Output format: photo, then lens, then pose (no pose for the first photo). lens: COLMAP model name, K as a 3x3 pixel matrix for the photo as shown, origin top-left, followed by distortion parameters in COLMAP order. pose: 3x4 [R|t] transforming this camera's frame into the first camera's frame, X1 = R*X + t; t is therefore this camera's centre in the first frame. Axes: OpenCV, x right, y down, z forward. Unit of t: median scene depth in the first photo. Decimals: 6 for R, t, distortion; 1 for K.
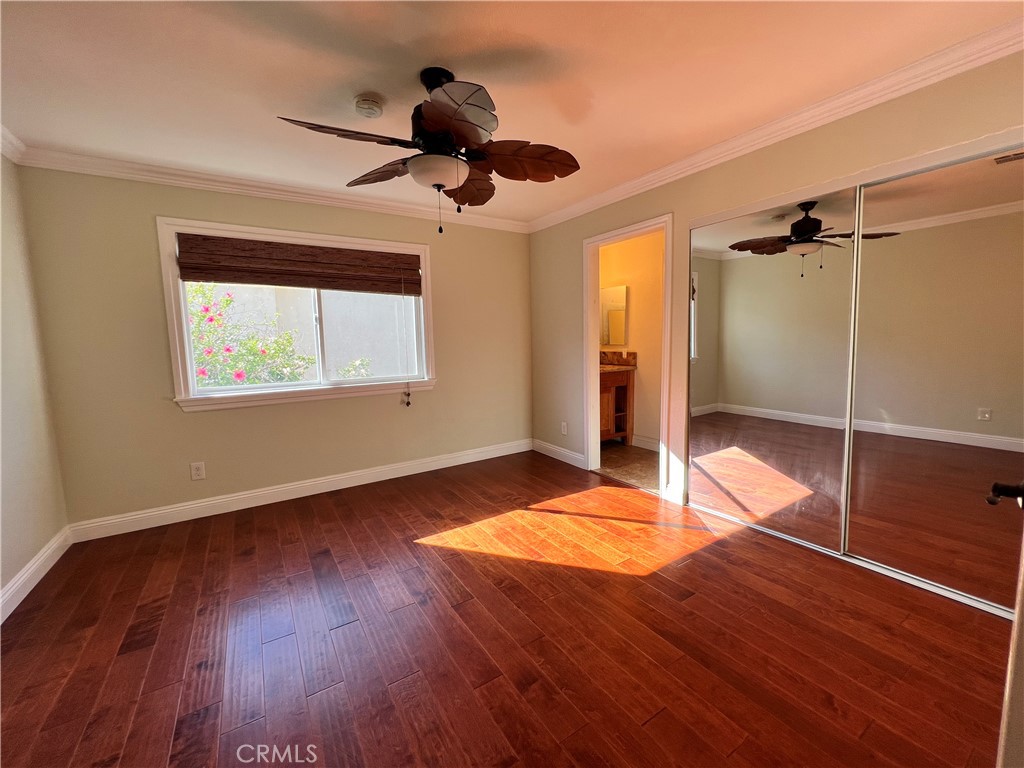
lens RADIAL K [[412.9, 0, 508.3], [0, 412.9, 383.7], [0, 0, 1]] dist [-0.002164, 0.000835]
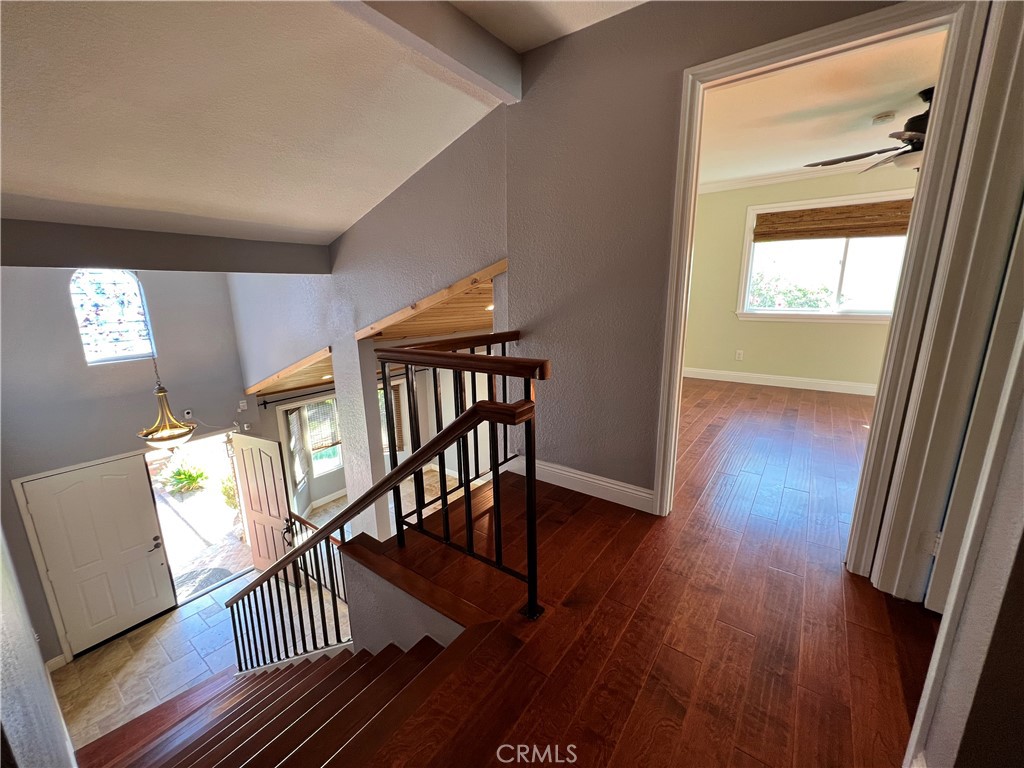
lens RADIAL K [[412.9, 0, 508.3], [0, 412.9, 383.7], [0, 0, 1]] dist [-0.002164, 0.000835]
pose [[0.363461, 0.220920, -0.905036, 0.456911], [-0.093415, 0.975222, 0.200537, 0.062480], [0.926914, 0.011657, 0.375092, -0.511581]]
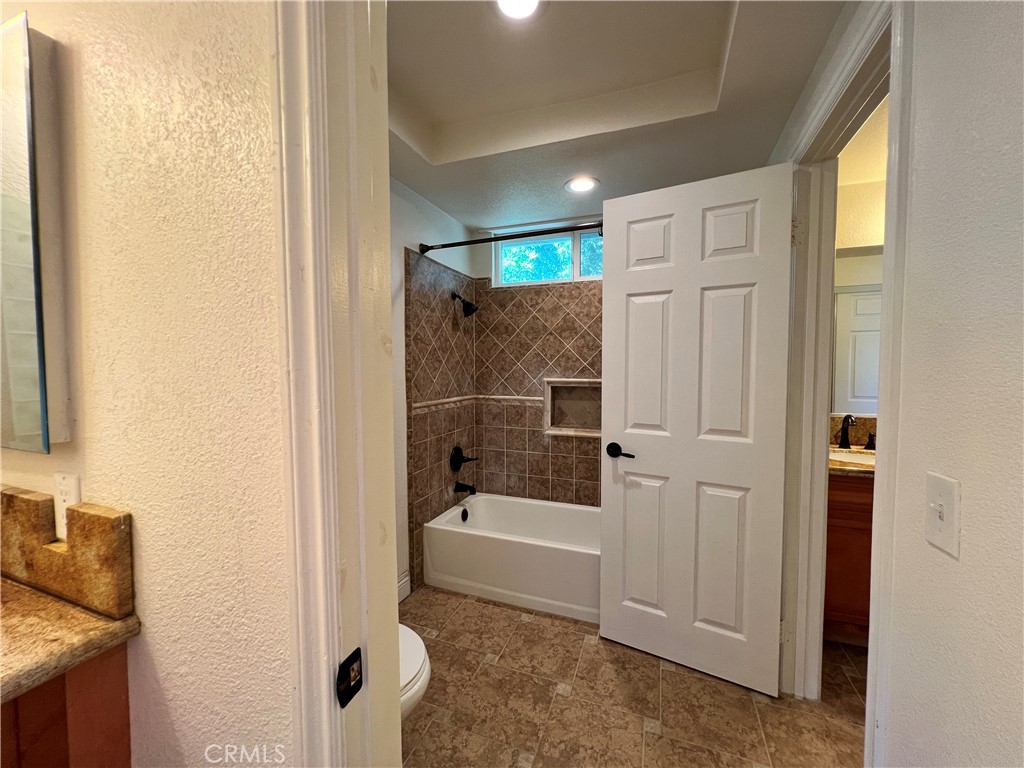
lens RADIAL K [[412.9, 0, 508.3], [0, 412.9, 383.7], [0, 0, 1]] dist [-0.002164, 0.000835]
pose [[0.803161, -0.004509, 0.595745, 0.460099], [0.046597, 0.997383, -0.055272, -0.147646], [-0.593937, 0.072152, 0.801269, 1.137049]]
